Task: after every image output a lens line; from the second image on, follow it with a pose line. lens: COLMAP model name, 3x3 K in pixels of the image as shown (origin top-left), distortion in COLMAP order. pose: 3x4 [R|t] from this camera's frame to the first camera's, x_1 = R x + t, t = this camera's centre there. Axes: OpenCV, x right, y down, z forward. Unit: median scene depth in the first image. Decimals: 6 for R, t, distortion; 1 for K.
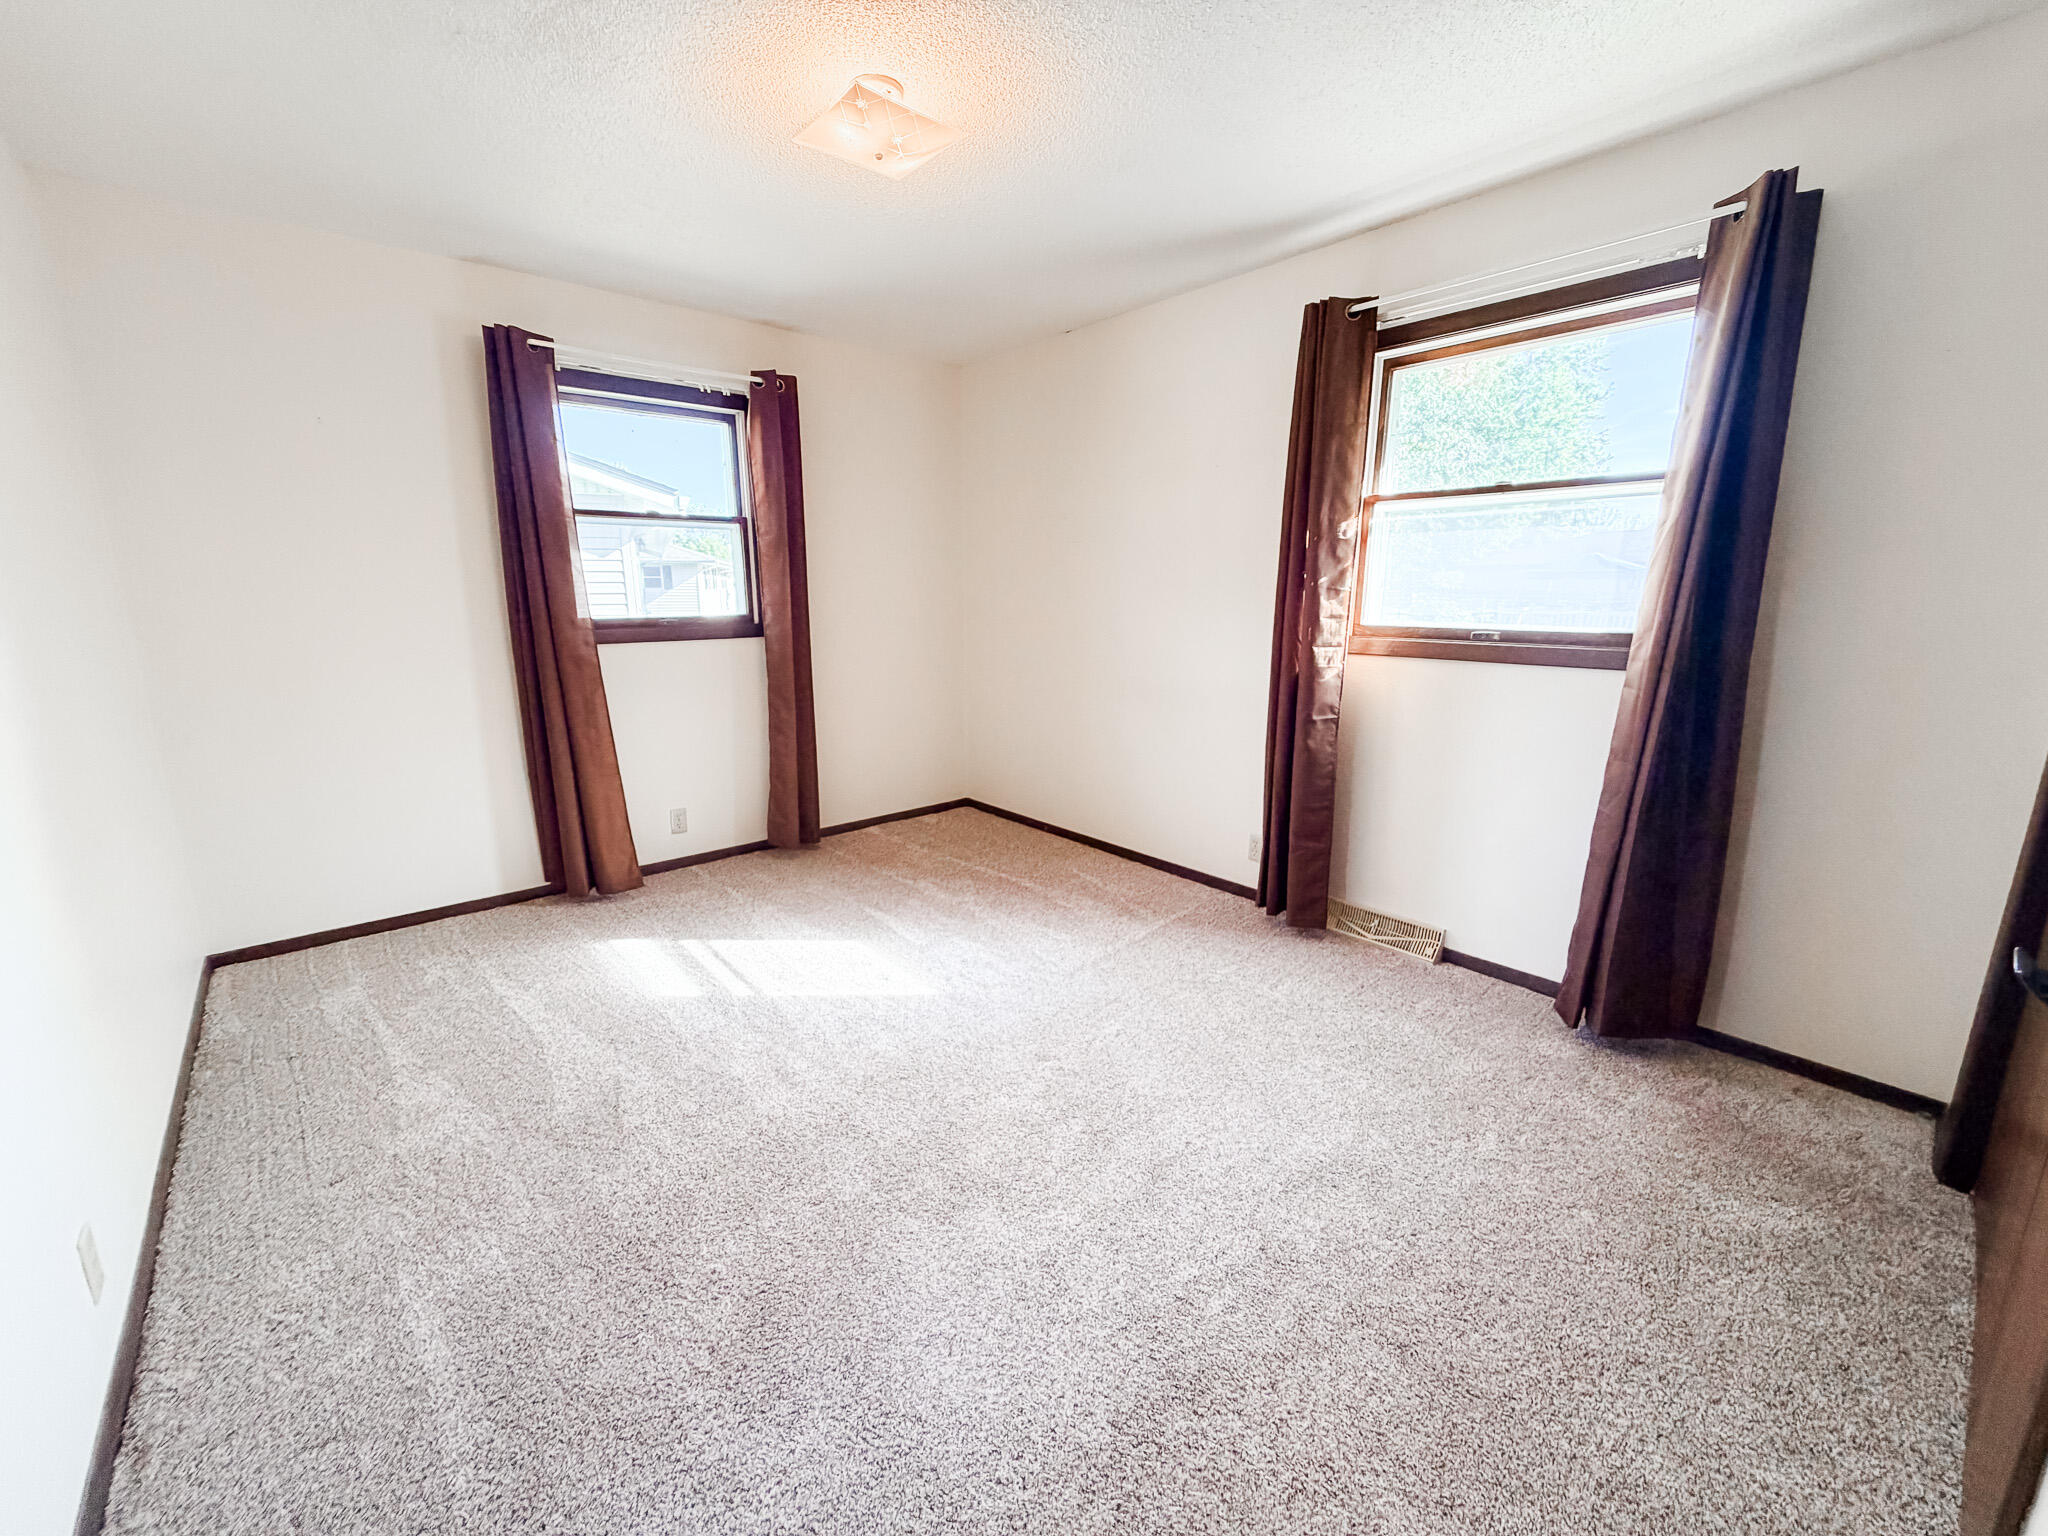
lens RADIAL K [[814.1, 0, 1015.3], [0, 814.1, 769.6], [0, 0, 1]] dist [-0.002531, 0.000566]
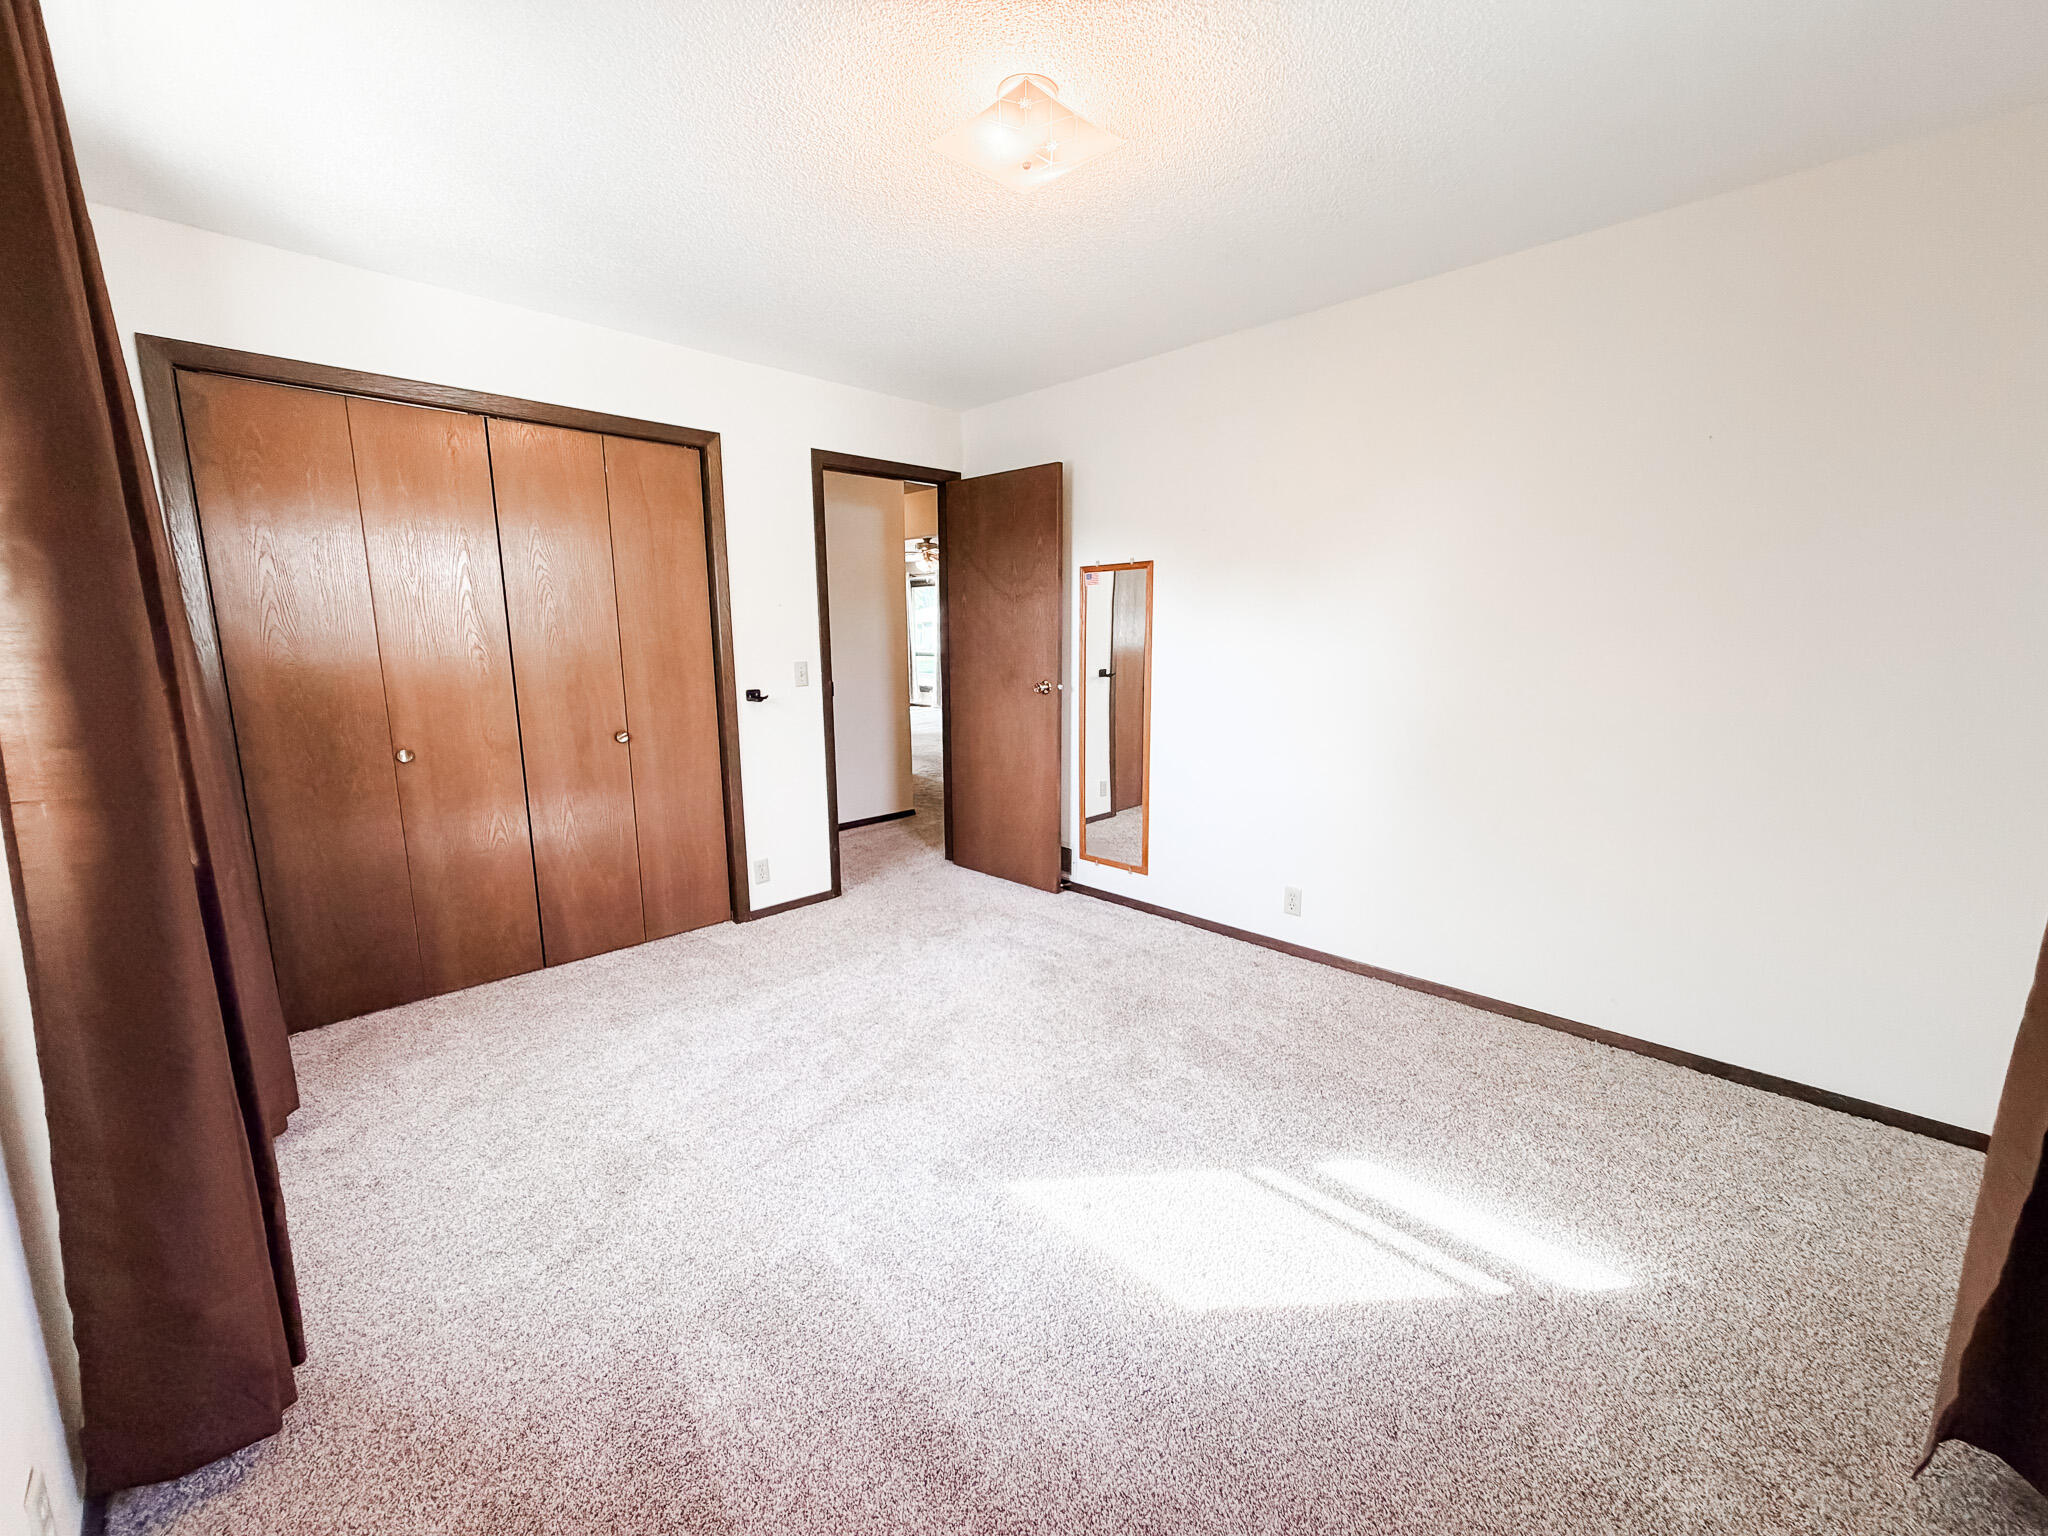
lens RADIAL K [[814.1, 0, 1015.3], [0, 814.1, 769.6], [0, 0, 1]] dist [-0.002531, 0.000566]
pose [[-0.997258, 0.019071, -0.071500, -0.047864], [-0.009490, 0.925284, 0.379157, -0.295221], [0.073389, 0.378796, -0.922566, 1.279380]]
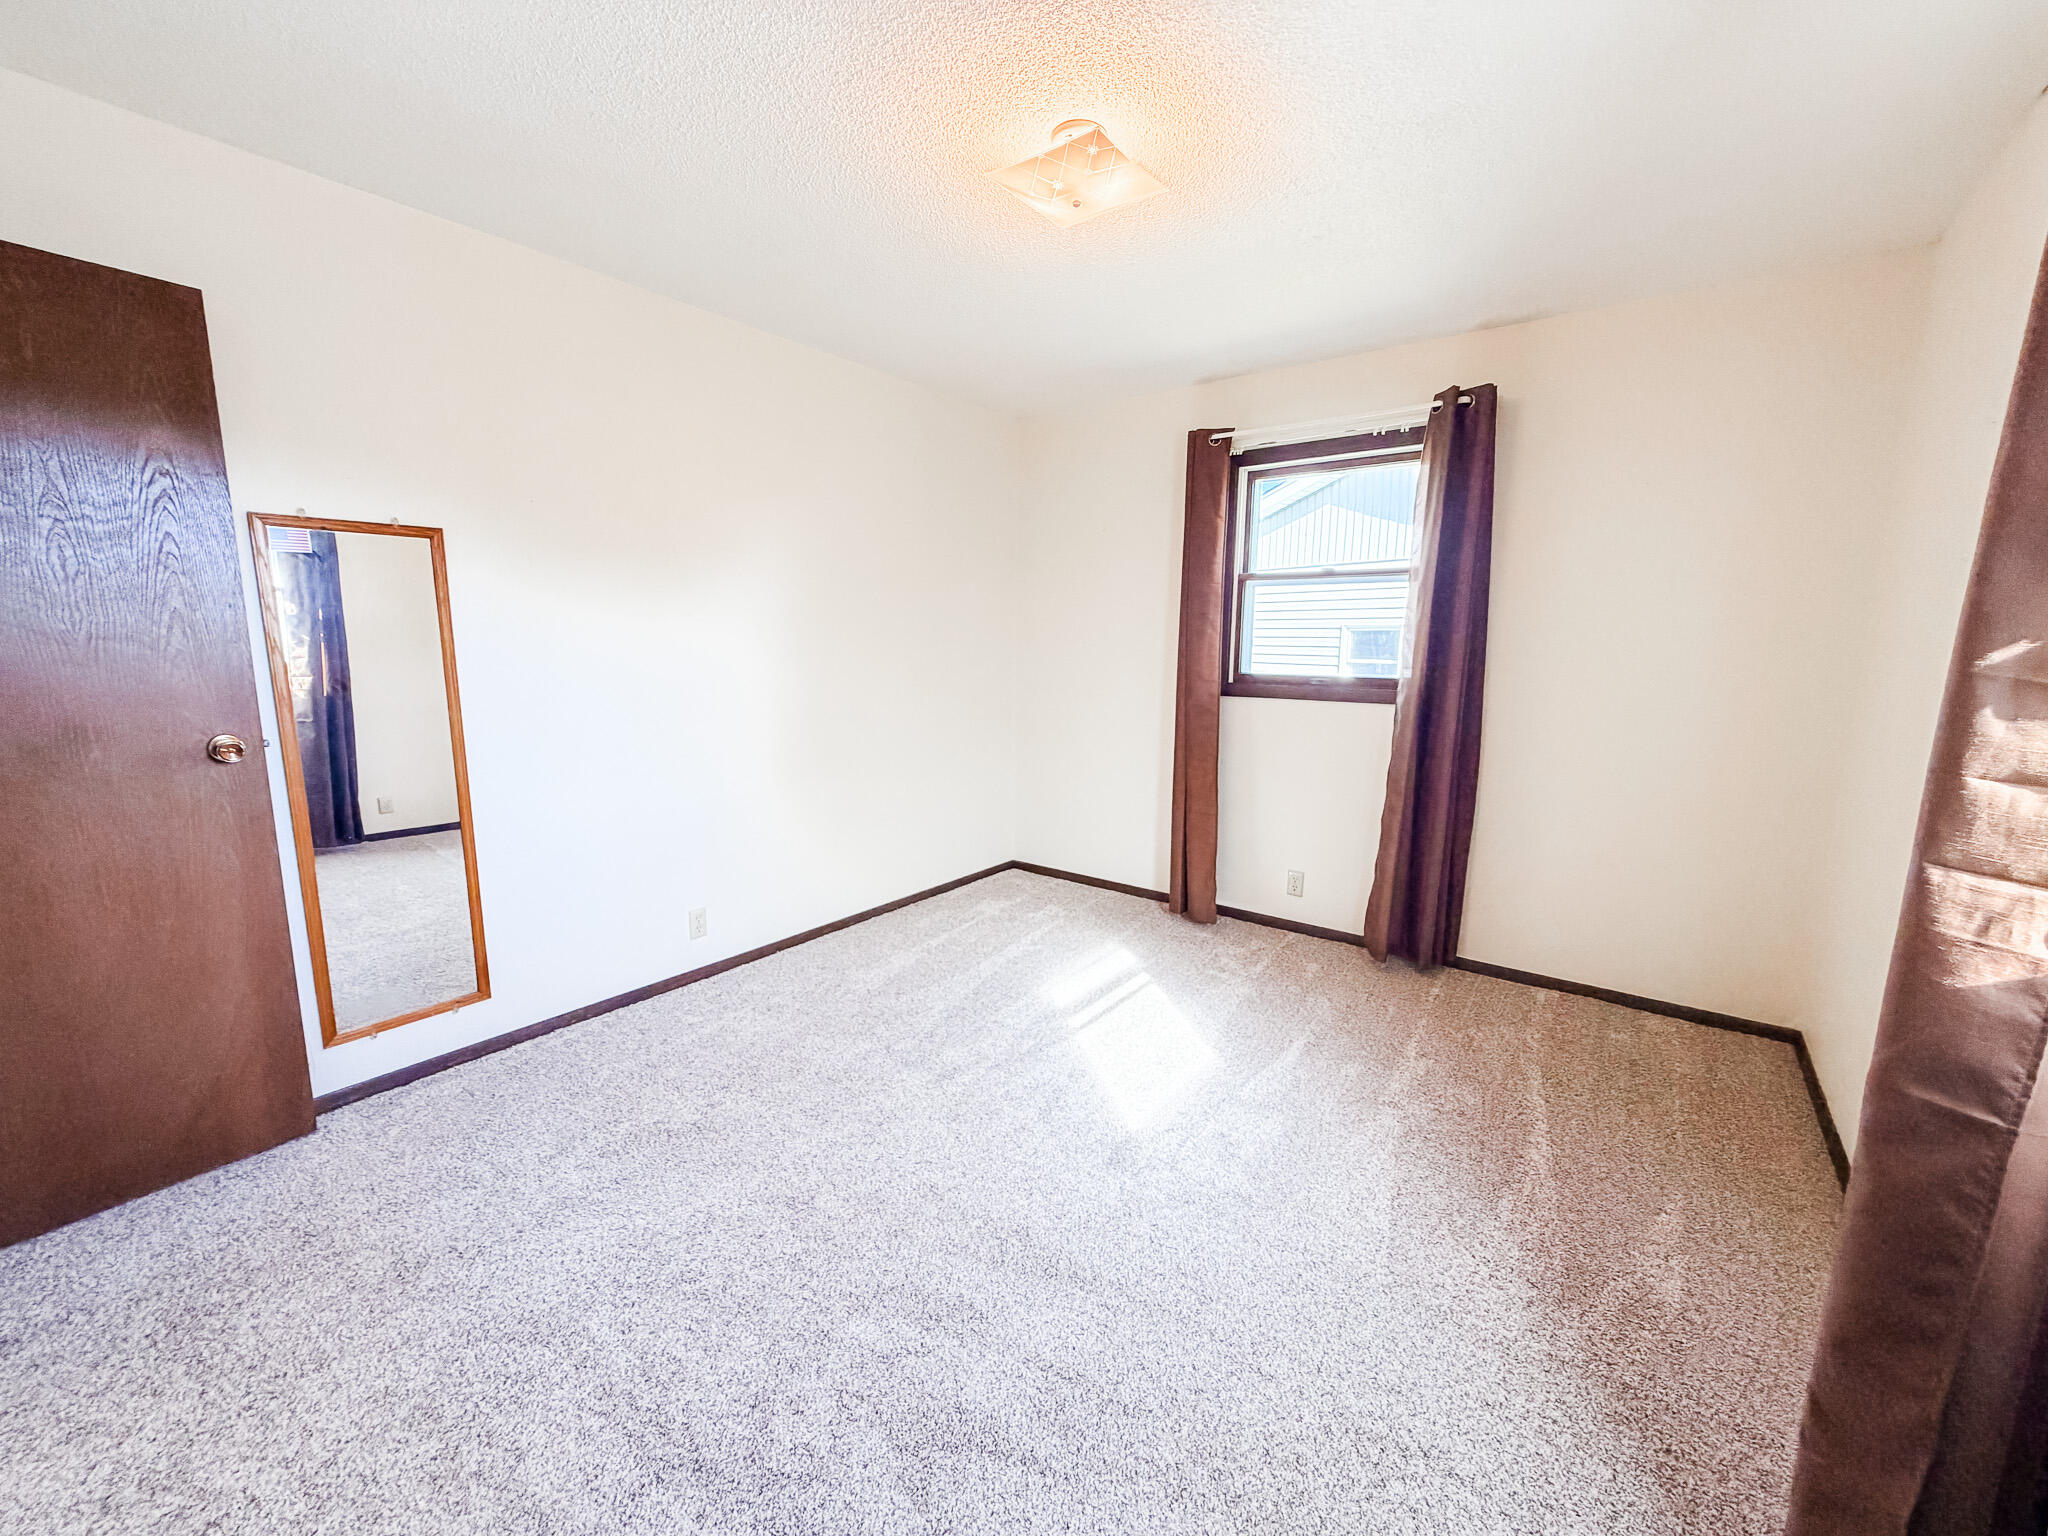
lens RADIAL K [[814.1, 0, 1015.3], [0, 814.1, 769.6], [0, 0, 1]] dist [-0.002531, 0.000566]
pose [[0.197213, 0.161208, -0.967015, 0.520490], [-0.221959, 0.968116, 0.116125, -0.126914], [0.954904, 0.191737, 0.226707, 0.516969]]
